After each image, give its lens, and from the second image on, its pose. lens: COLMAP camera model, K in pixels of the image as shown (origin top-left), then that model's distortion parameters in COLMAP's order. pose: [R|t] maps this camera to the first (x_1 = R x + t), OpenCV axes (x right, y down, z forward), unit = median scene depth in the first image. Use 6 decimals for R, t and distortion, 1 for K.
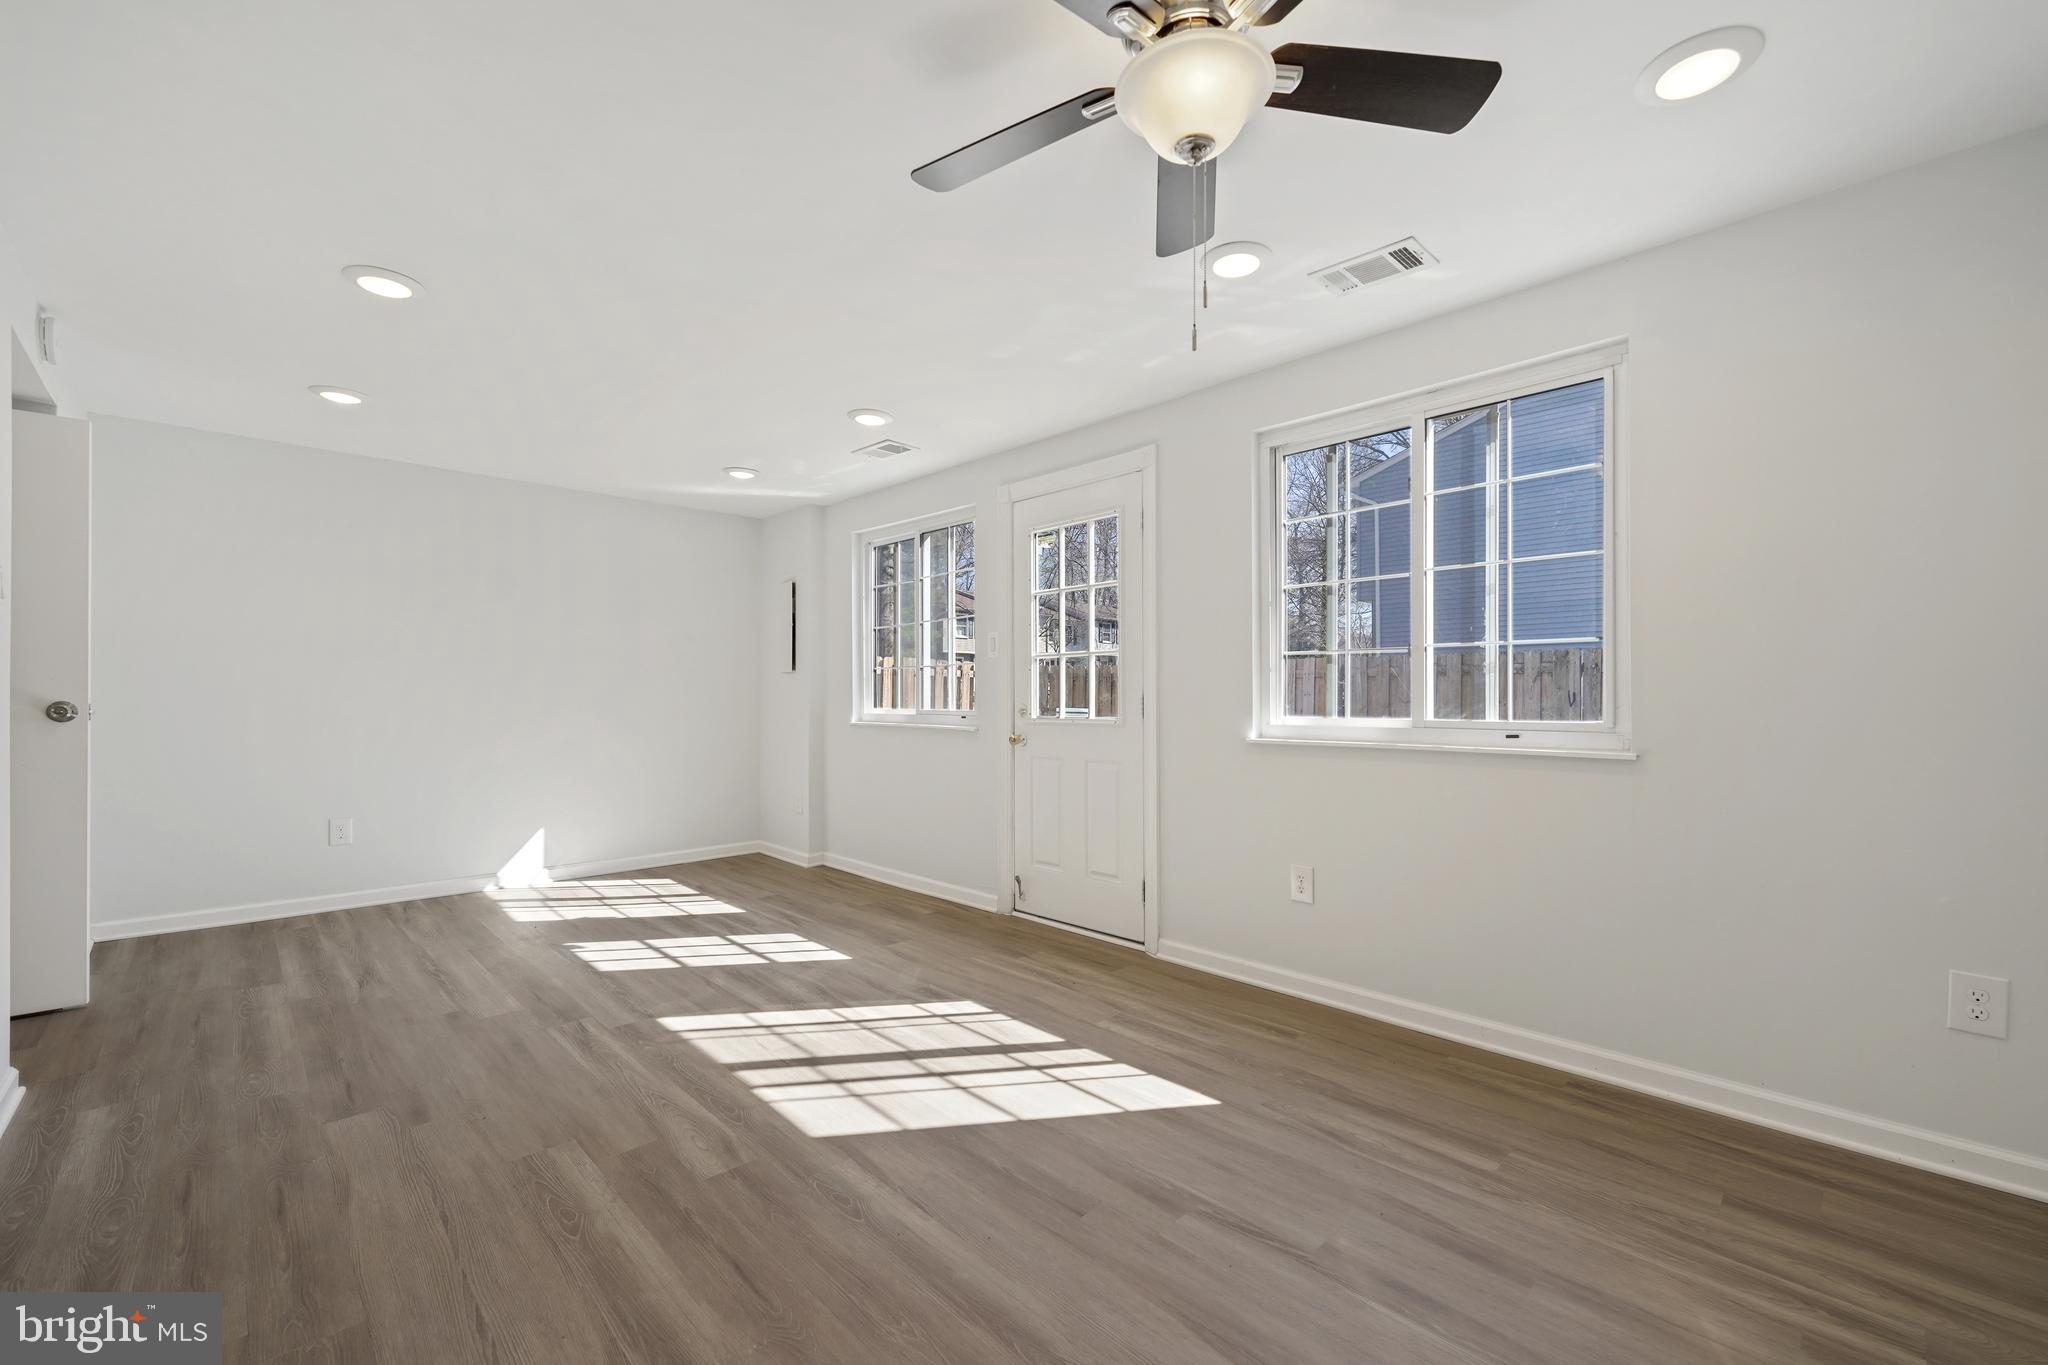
lens RADIAL K [[838.6, 0, 1026.6], [0, 838.6, 699.8], [0, 0, 1]] dist [0.008454, 0.000726]
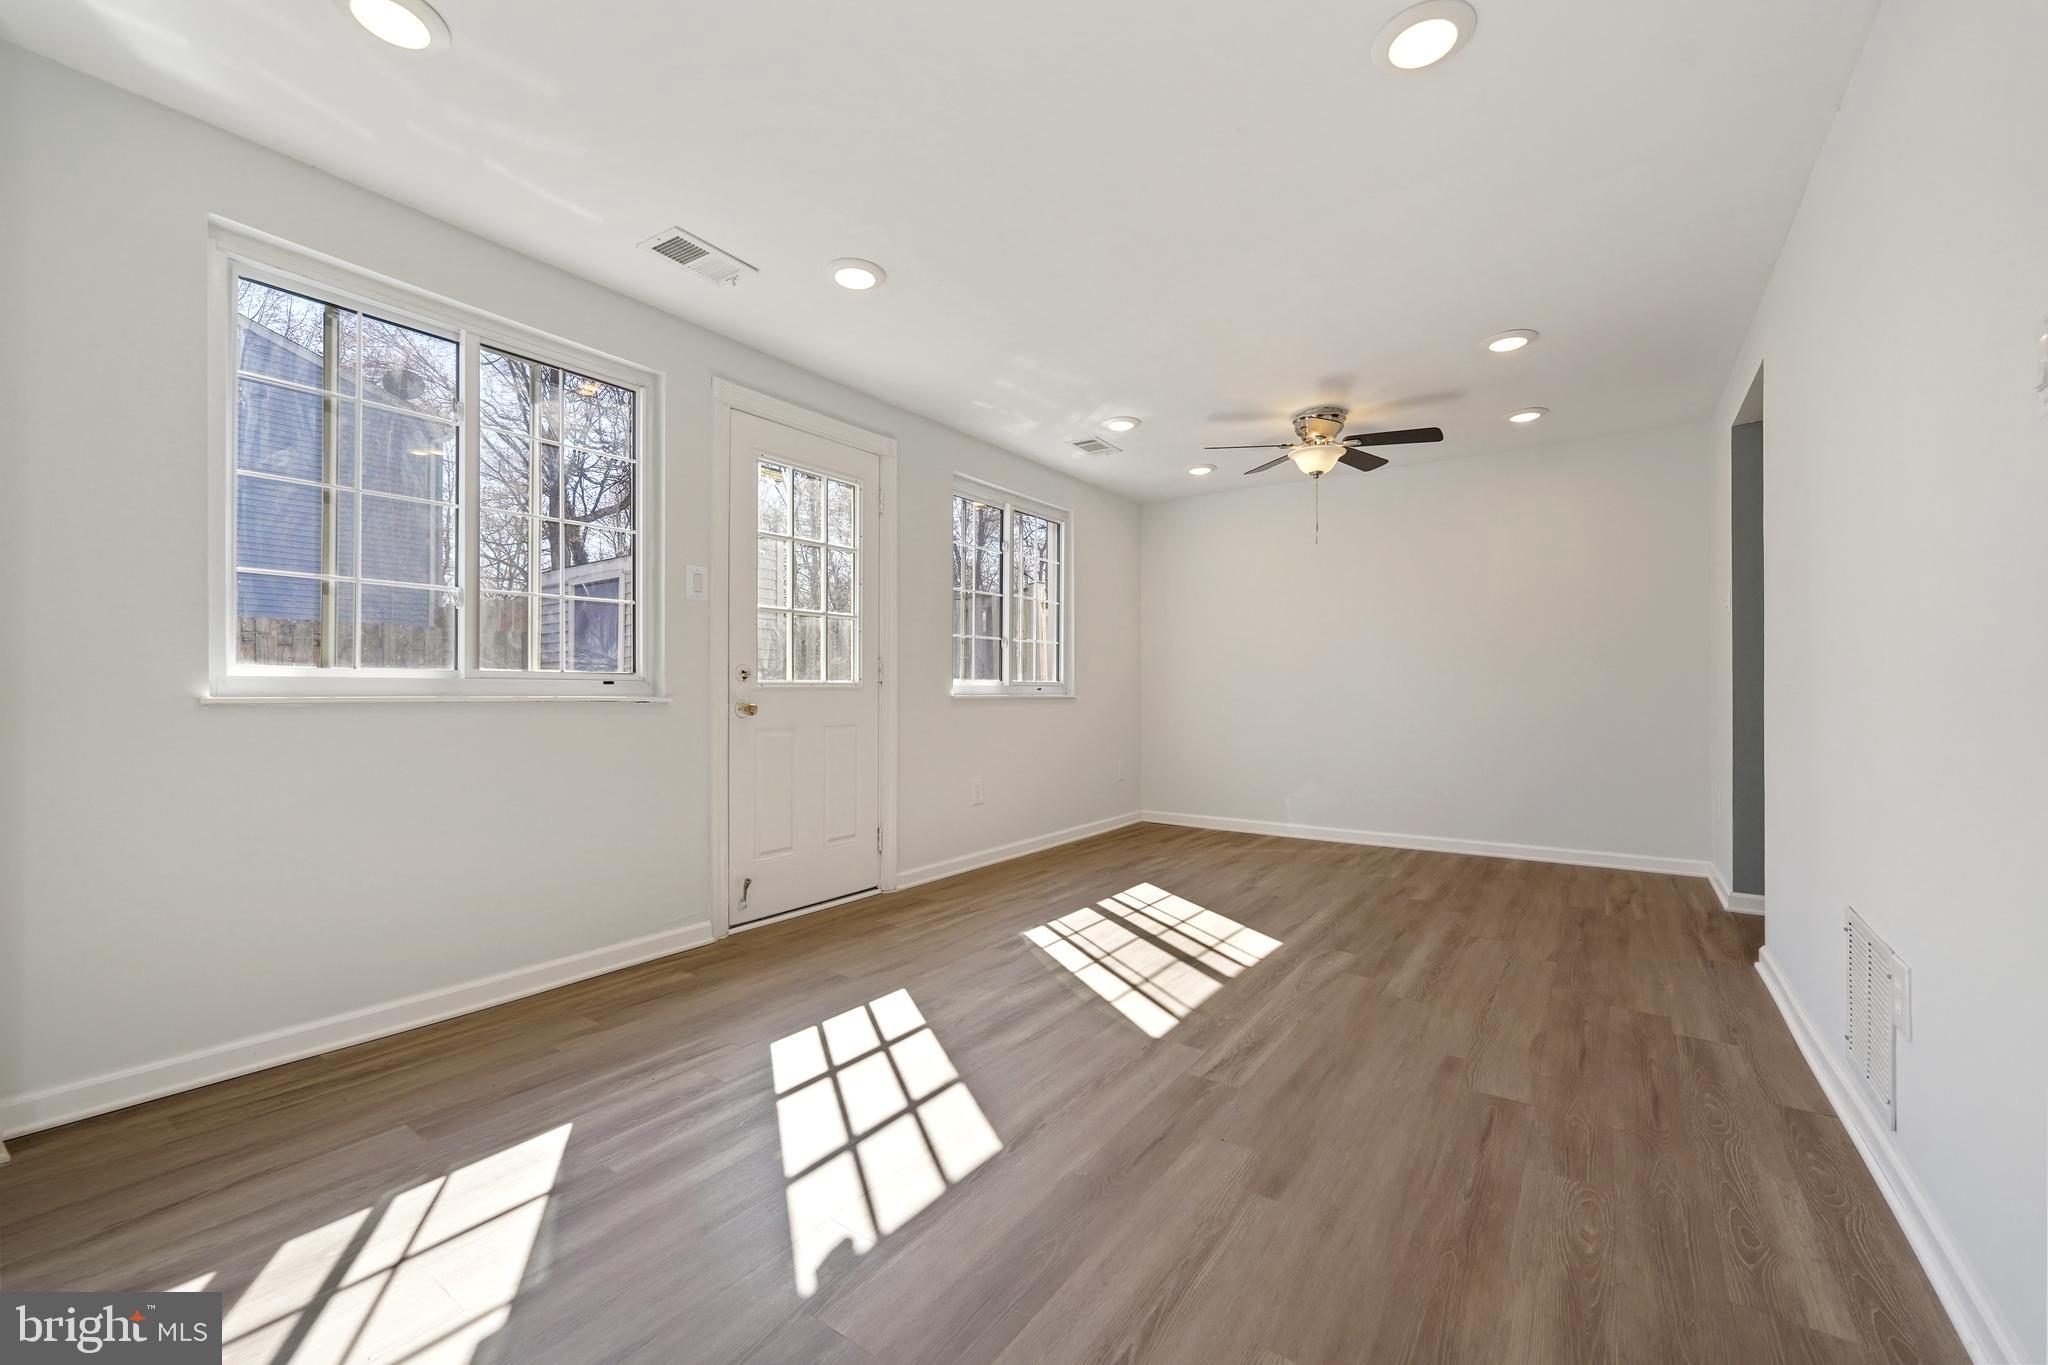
lens RADIAL K [[838.6, 0, 1035.9], [0, 838.6, 664.8], [0, 0, 1]] dist [0.008454, 0.000726]
pose [[-0.211675, 0.030851, 0.976853, -1.291732], [-0.001204, 0.999493, -0.031827, 0.049844], [-0.977339, -0.007913, -0.211530, 1.368176]]
